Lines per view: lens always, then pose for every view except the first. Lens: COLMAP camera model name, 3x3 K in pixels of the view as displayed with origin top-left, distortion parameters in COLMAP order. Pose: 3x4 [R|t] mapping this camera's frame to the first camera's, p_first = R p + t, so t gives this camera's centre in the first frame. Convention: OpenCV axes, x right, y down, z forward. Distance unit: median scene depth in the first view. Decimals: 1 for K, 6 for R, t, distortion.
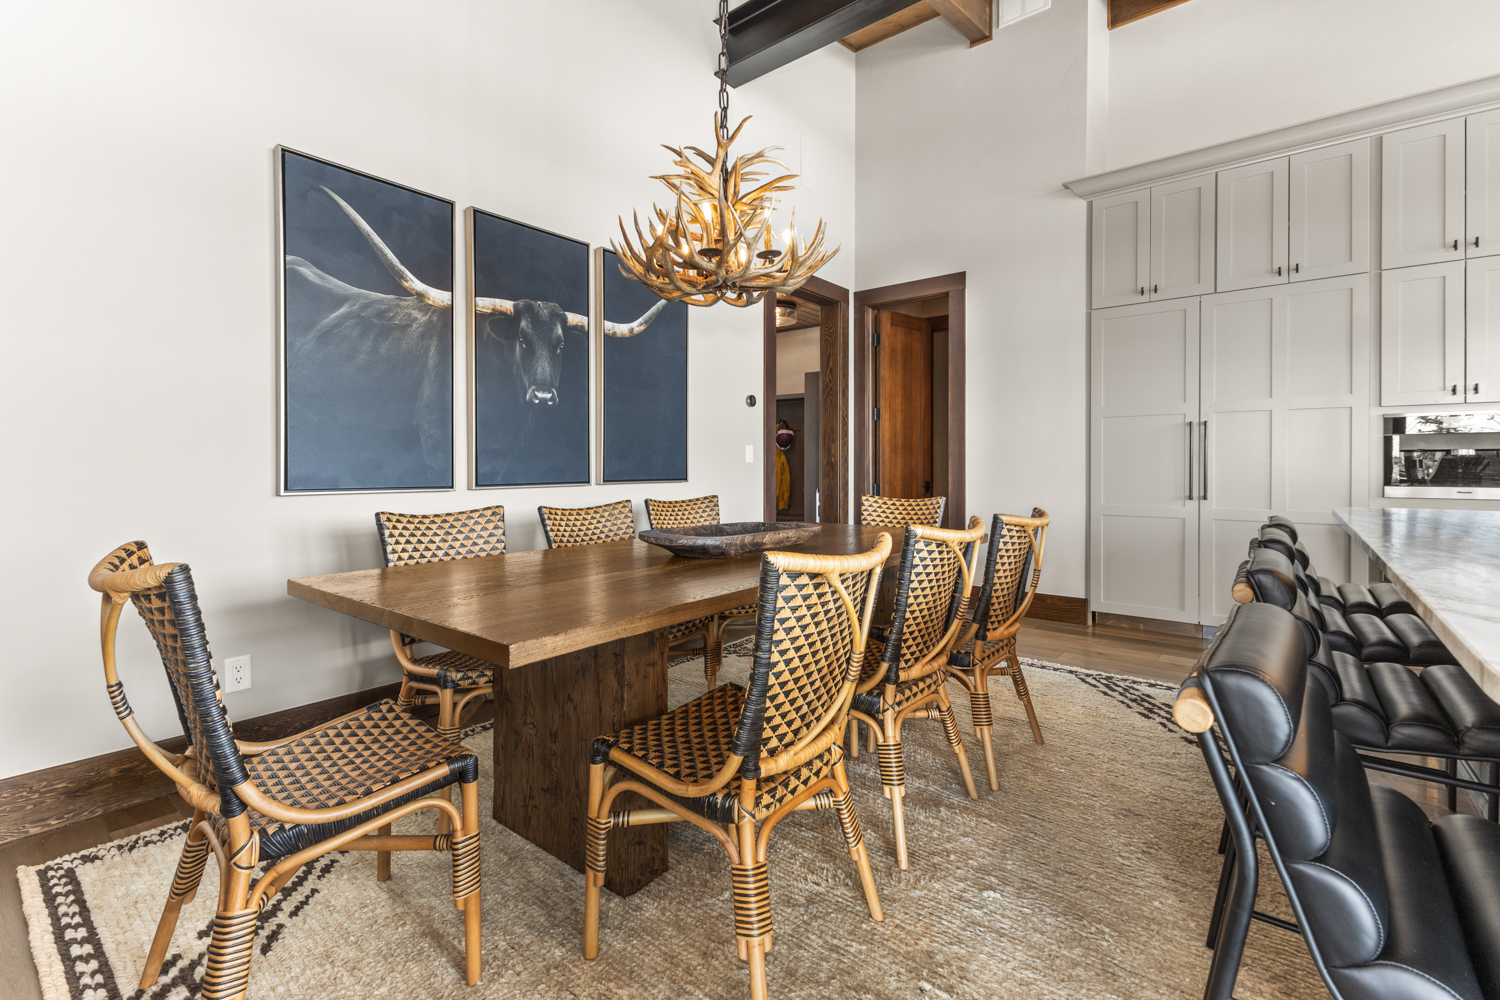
lens RADIAL K [[655.9, 0, 776.2], [0, 655.9, 462.7], [0, 0, 1]] dist [0.003087, -0.000395]
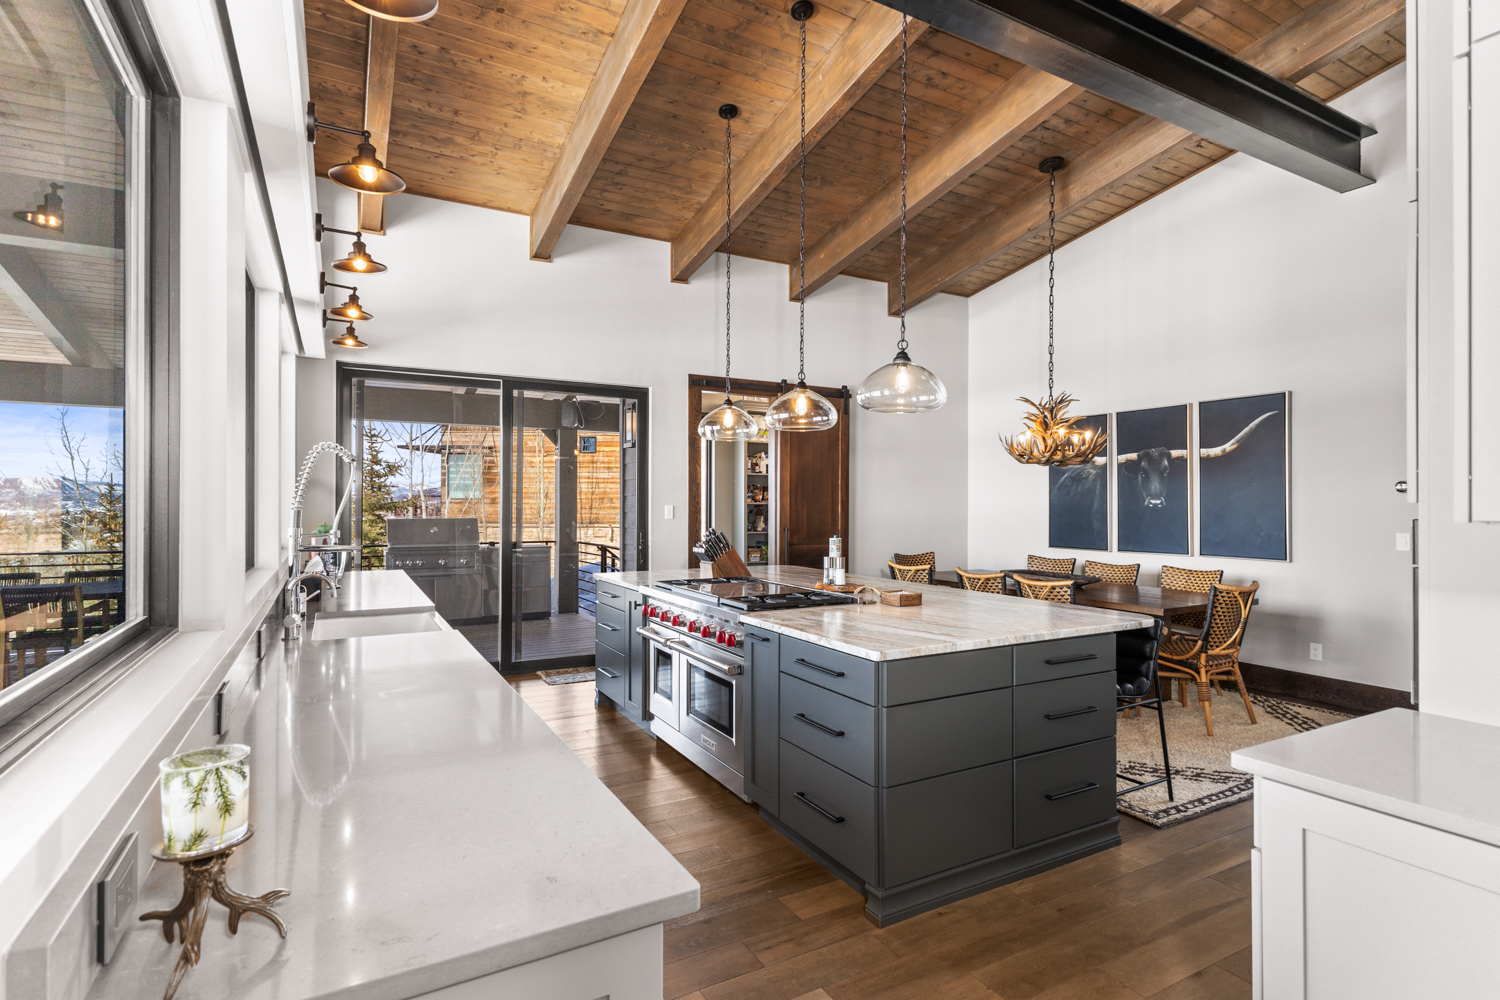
lens RADIAL K [[754.3, 0, 745.2], [0, 754.3, 502.7], [0, 0, 1]] dist [0.029686, 0.001351]
pose [[-0.391828, -0.000212, -0.920038, 2.005613], [-0.001470, 0.999999, 0.000395, -0.101025], [0.920037, 0.001507, -0.391828, 0.805398]]
